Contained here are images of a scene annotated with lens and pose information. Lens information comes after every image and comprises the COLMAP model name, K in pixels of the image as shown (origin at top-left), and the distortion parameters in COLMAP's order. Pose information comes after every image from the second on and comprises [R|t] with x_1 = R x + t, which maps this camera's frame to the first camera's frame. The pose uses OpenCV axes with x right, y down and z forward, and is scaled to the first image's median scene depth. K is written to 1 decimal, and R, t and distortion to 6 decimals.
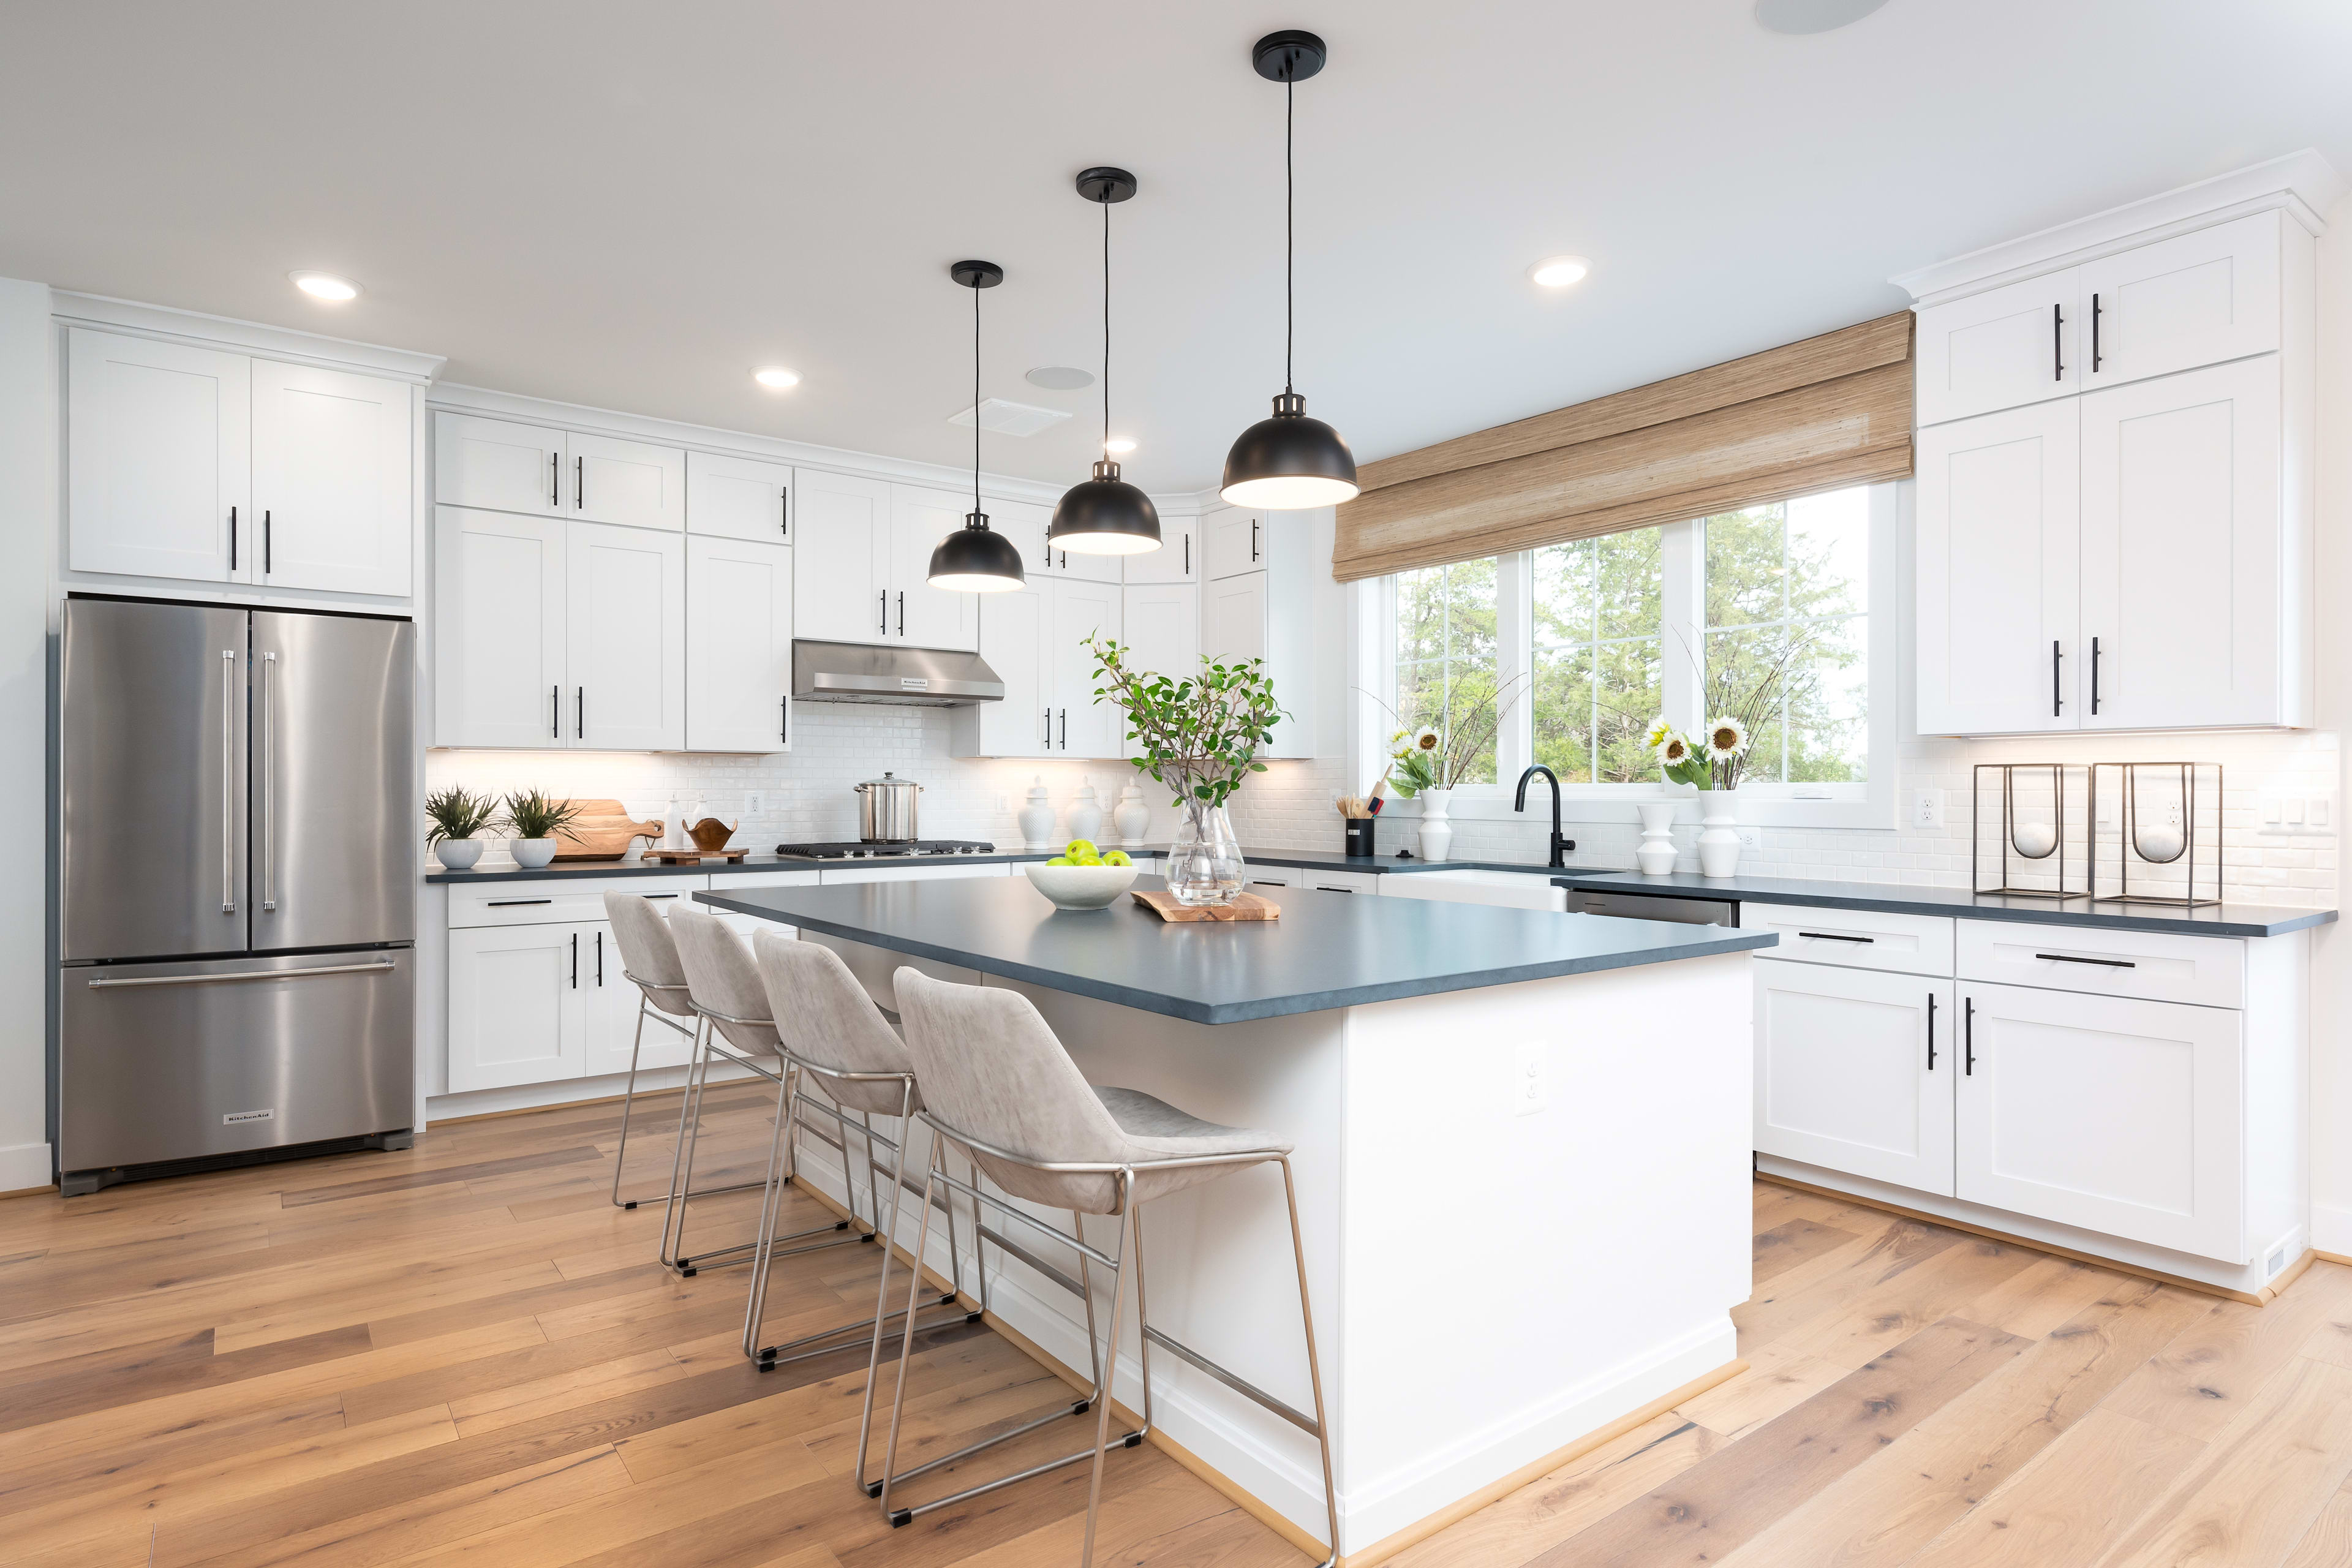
lens RADIAL K [[1242.3, 0, 1180.4], [0, 1242.3, 796.0], [0, 0, 1]] dist [-0.003556, -0.000281]
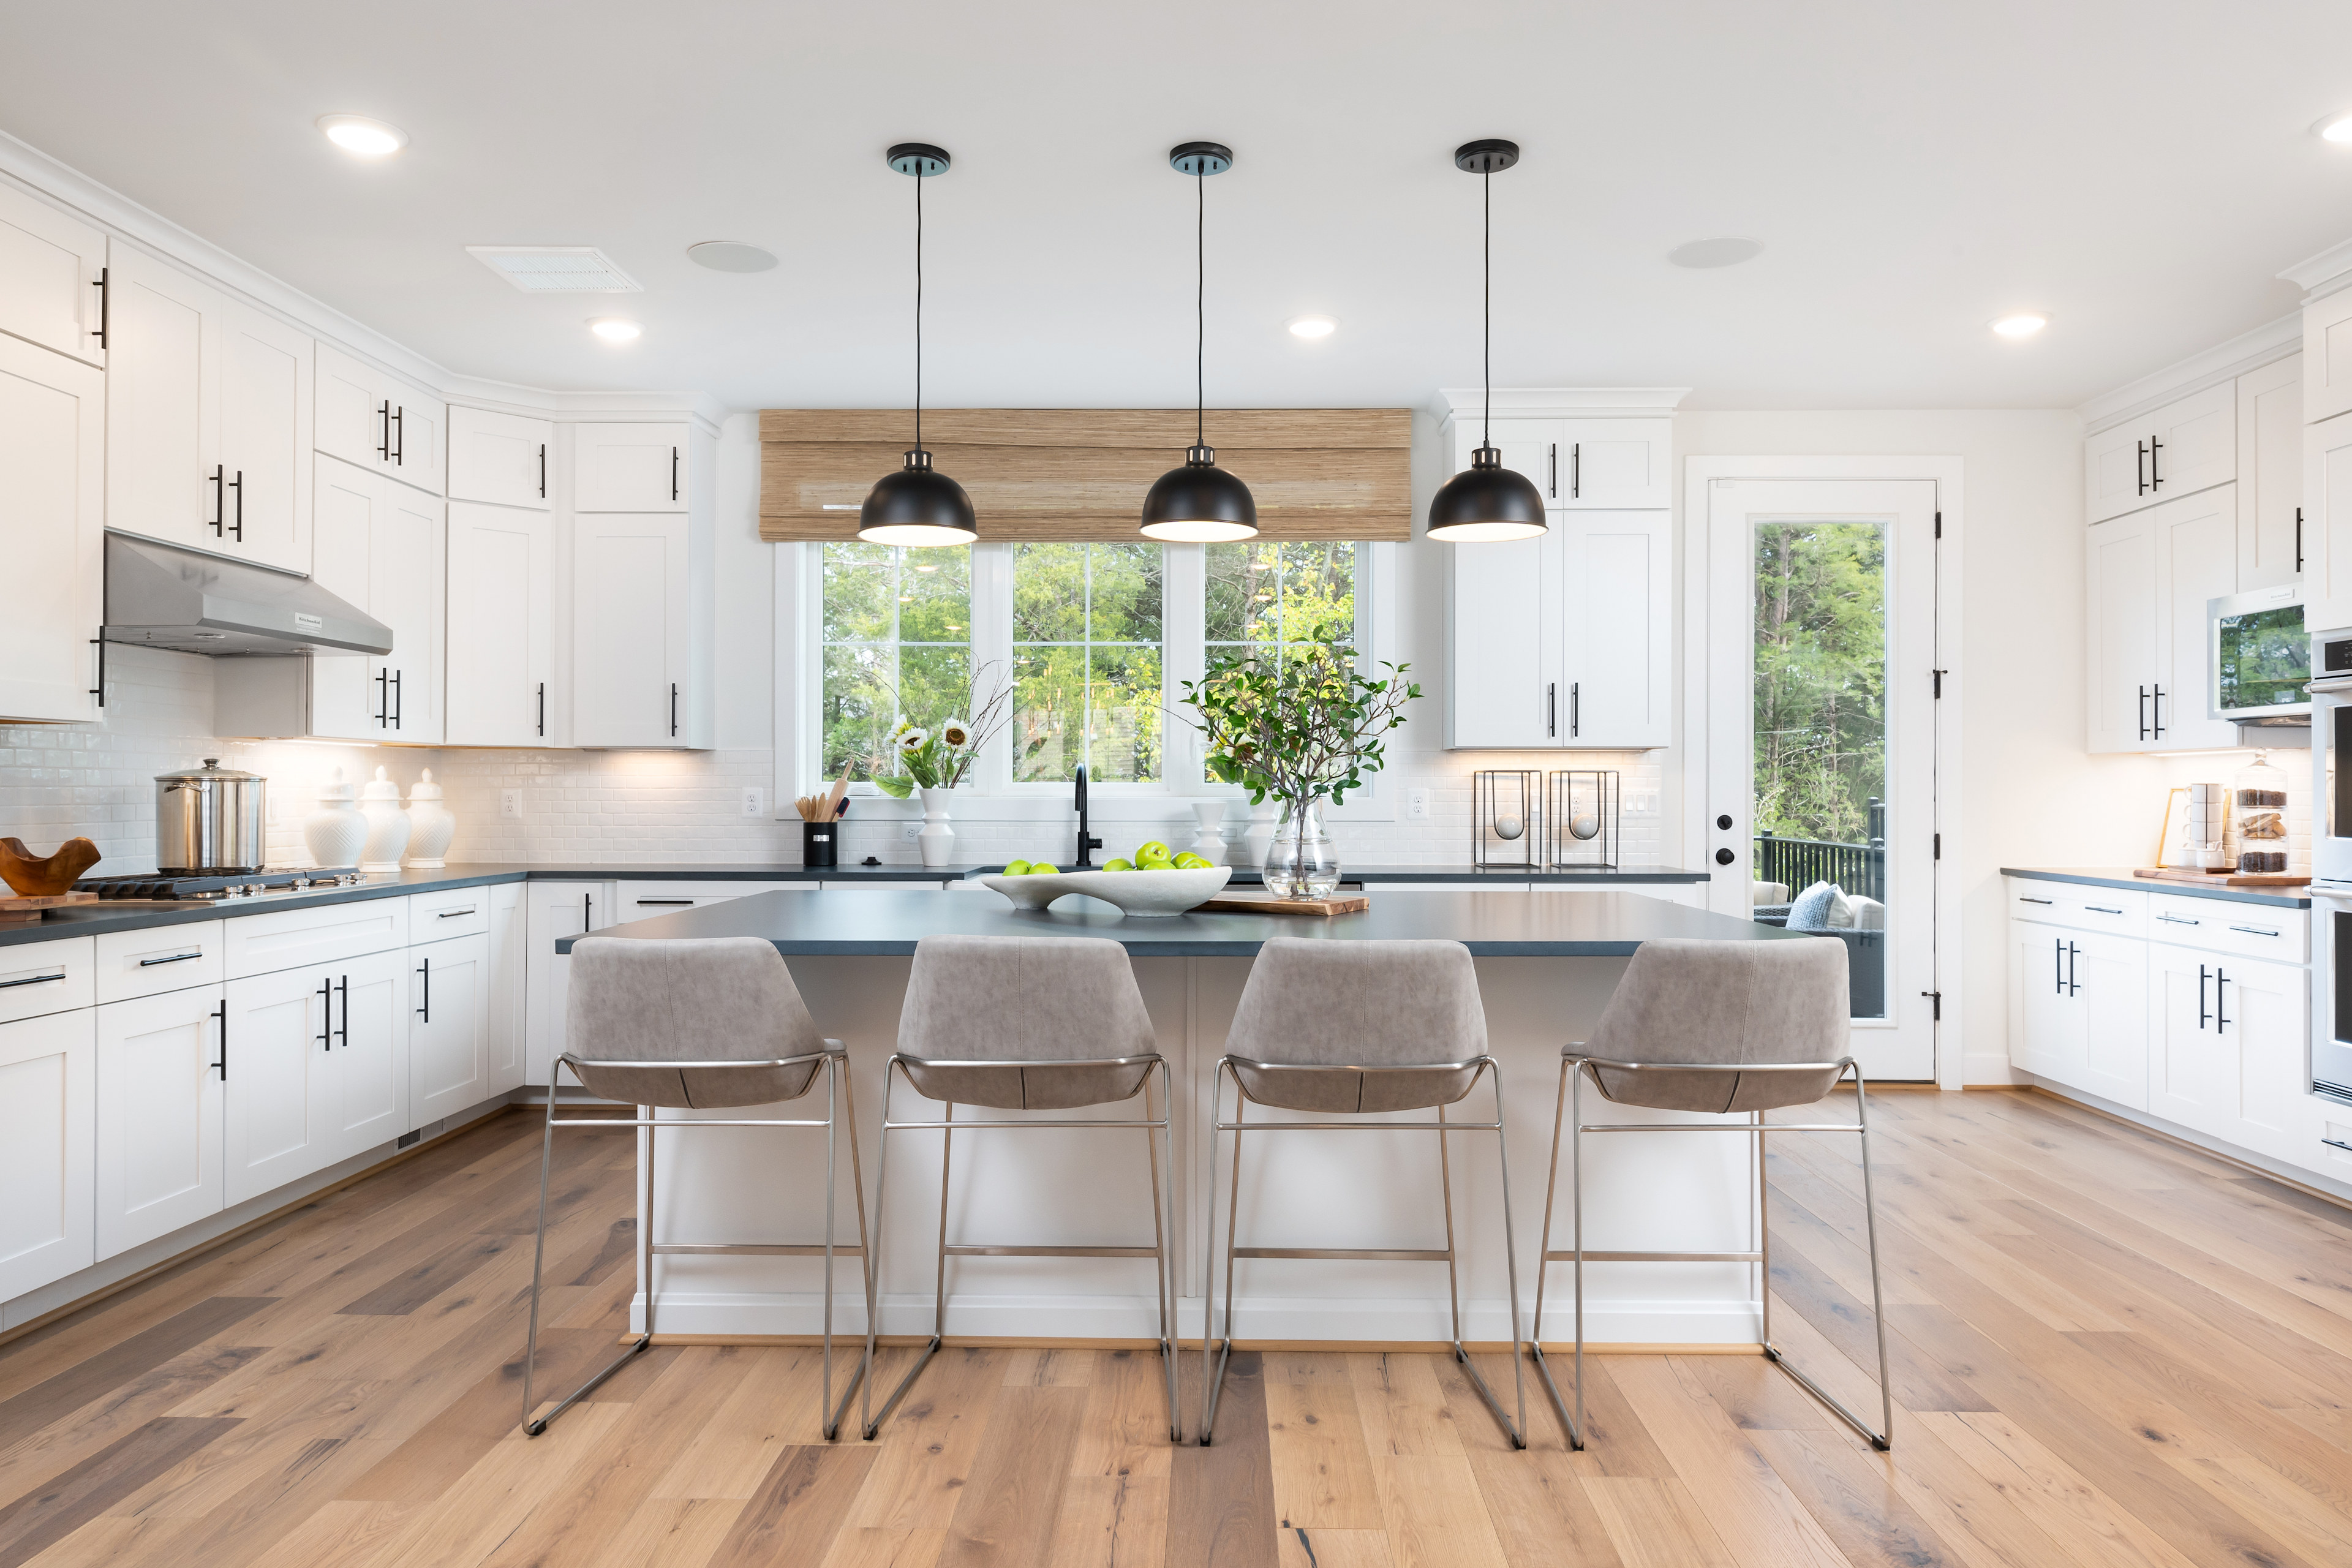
lens RADIAL K [[1541.6, 0, 1184.4], [0, 1541.6, 783.7], [0, 0, 1]] dist [-0.007512, -0.001142]
pose [[0.616088, 0.003085, 0.787671, -0.650820], [0.003179, 0.999974, -0.006403, -0.000698], [-0.787671, 0.006449, 0.616063, 0.178425]]
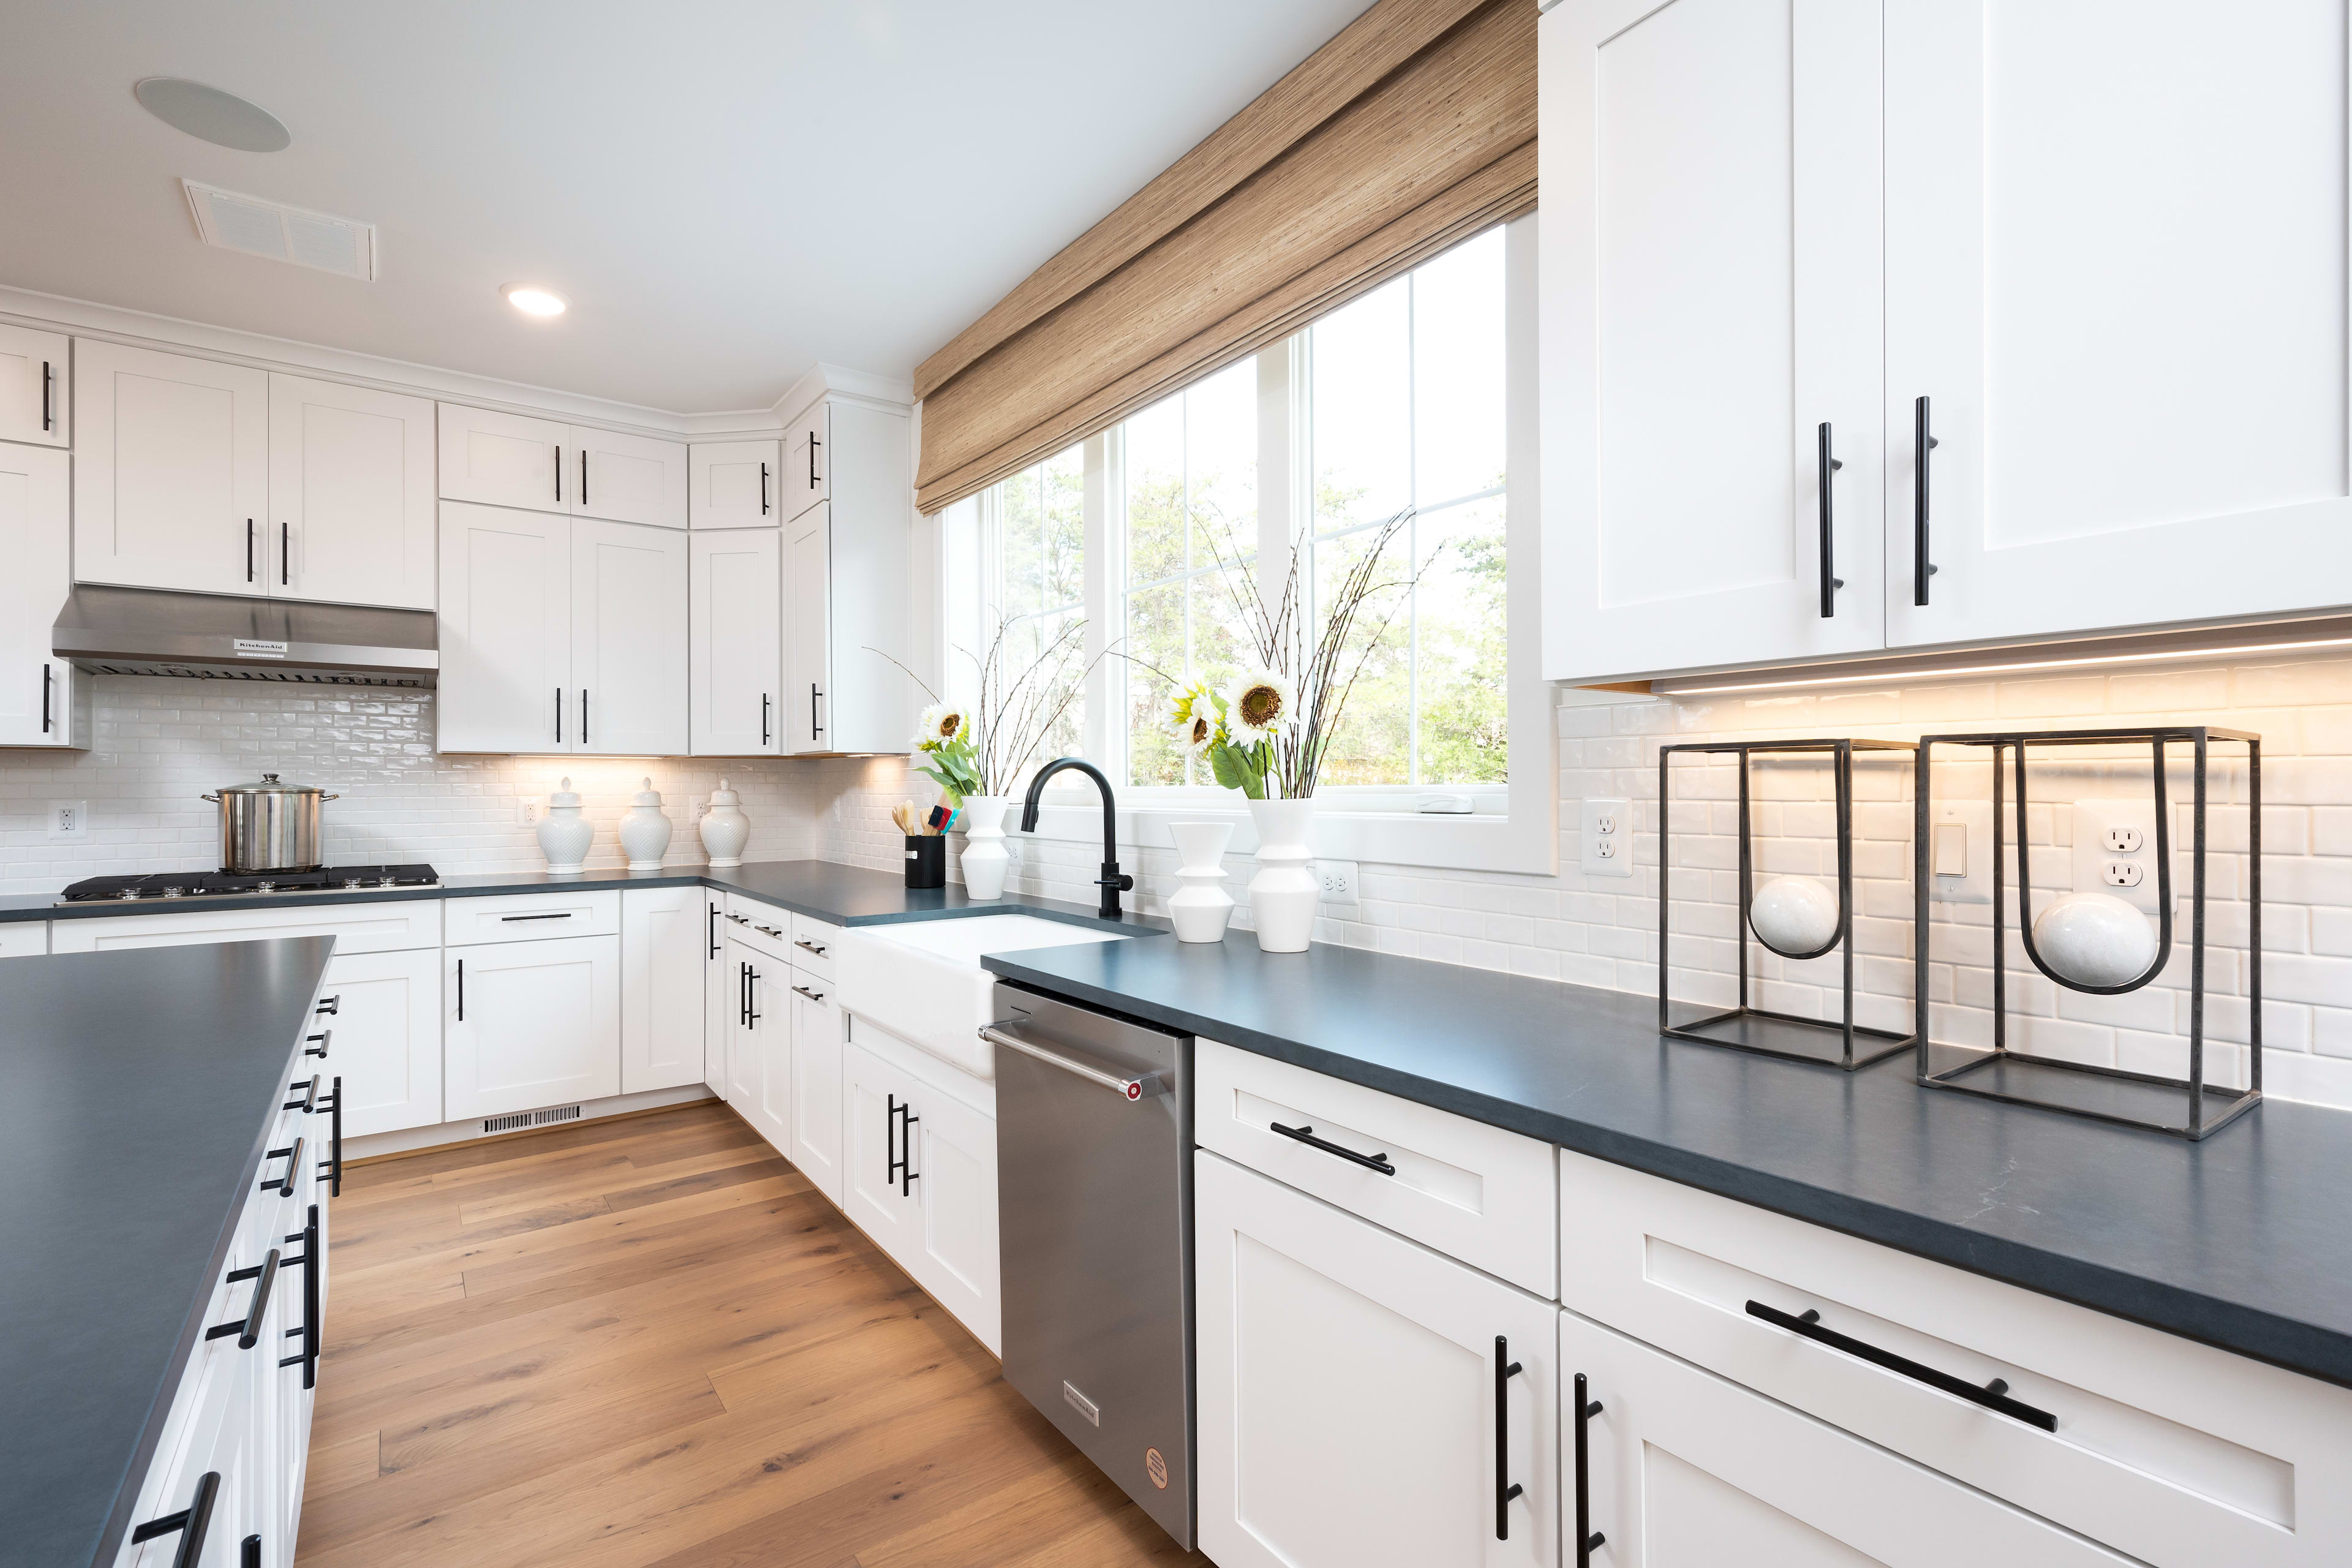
lens RADIAL K [[1049.5, 0, 1184.7], [0, 1049.5, 789.1], [0, 0, 1]] dist [-0.000195, -0.001239]
pose [[0.999980, -0.004909, 0.003893, 0.353394], [0.004922, 0.999982, -0.003428, -0.006875], [-0.003876, 0.003448, 0.999987, 0.471244]]
